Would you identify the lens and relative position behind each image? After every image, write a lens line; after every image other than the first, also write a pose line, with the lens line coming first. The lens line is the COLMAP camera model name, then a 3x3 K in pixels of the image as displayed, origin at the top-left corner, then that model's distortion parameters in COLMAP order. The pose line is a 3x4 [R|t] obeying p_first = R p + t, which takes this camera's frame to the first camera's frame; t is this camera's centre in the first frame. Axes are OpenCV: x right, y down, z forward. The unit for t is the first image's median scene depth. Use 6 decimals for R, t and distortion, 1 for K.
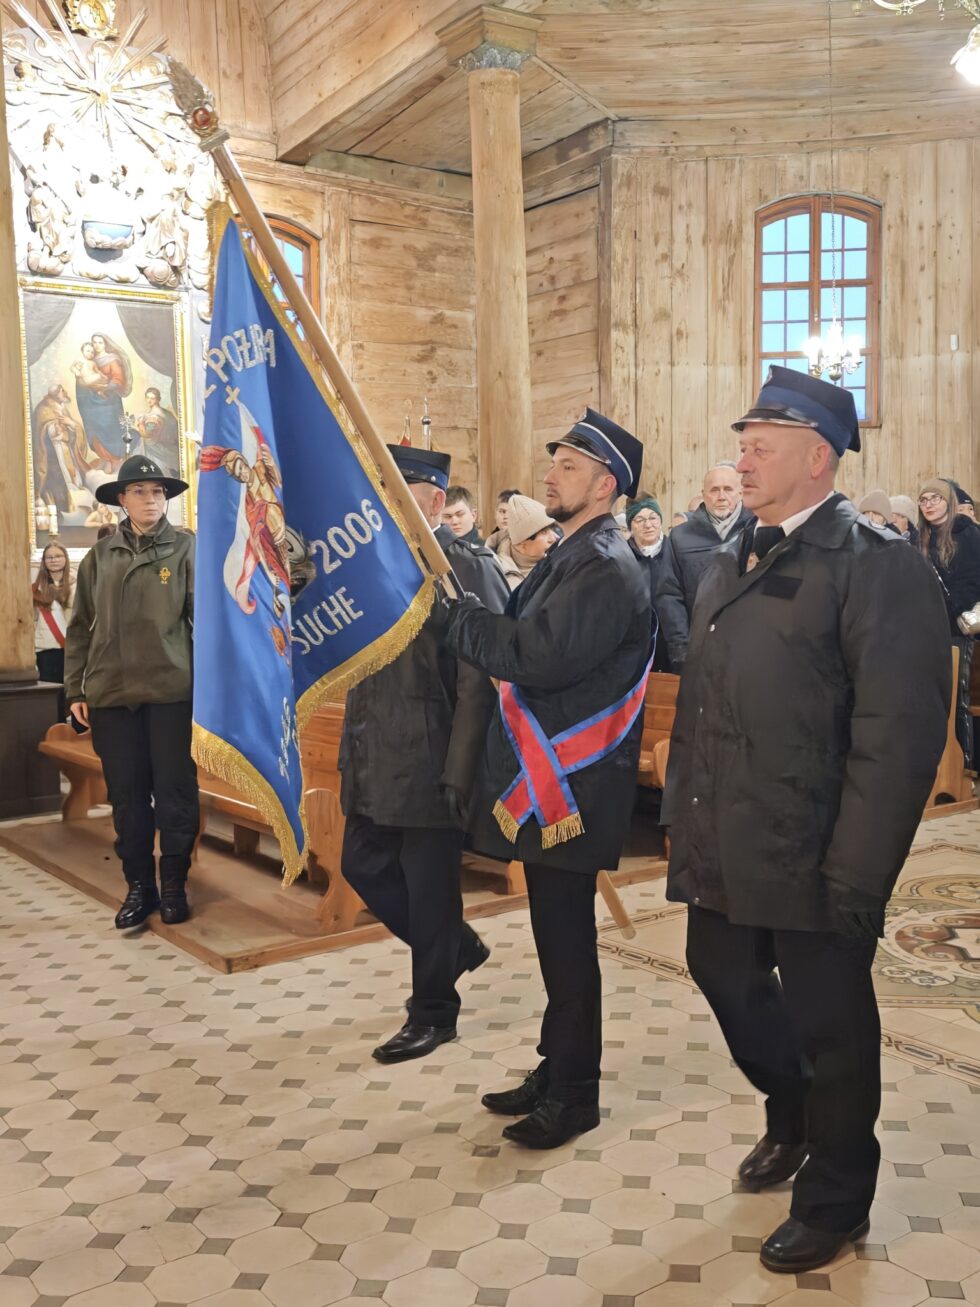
lens RADIAL K [[1288.7, 0, 483.5], [0, 1288.7, 639.8], [0, 0, 1]] dist [-0.003284, 0.000000]
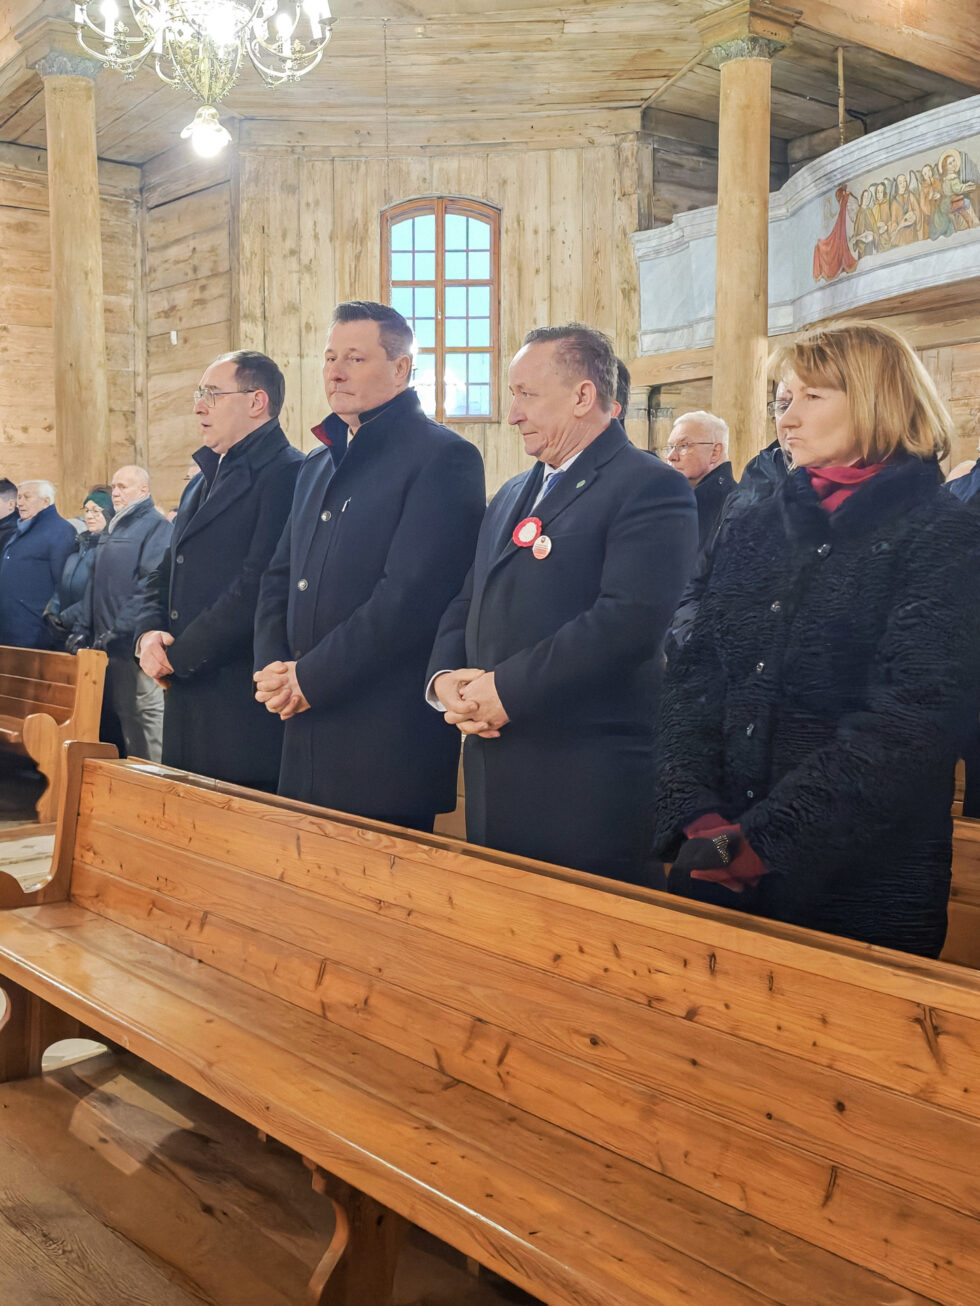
lens RADIAL K [[1389.6, 0, 465.8], [0, 1389.6, 610.5], [0, 0, 1]] dist [0.000817, 0.000000]
pose [[0.998263, 0.017616, 0.056220, 0.221194], [-0.017063, 0.999801, -0.010293, -0.001635], [-0.056390, 0.009316, 0.998365, -0.114352]]
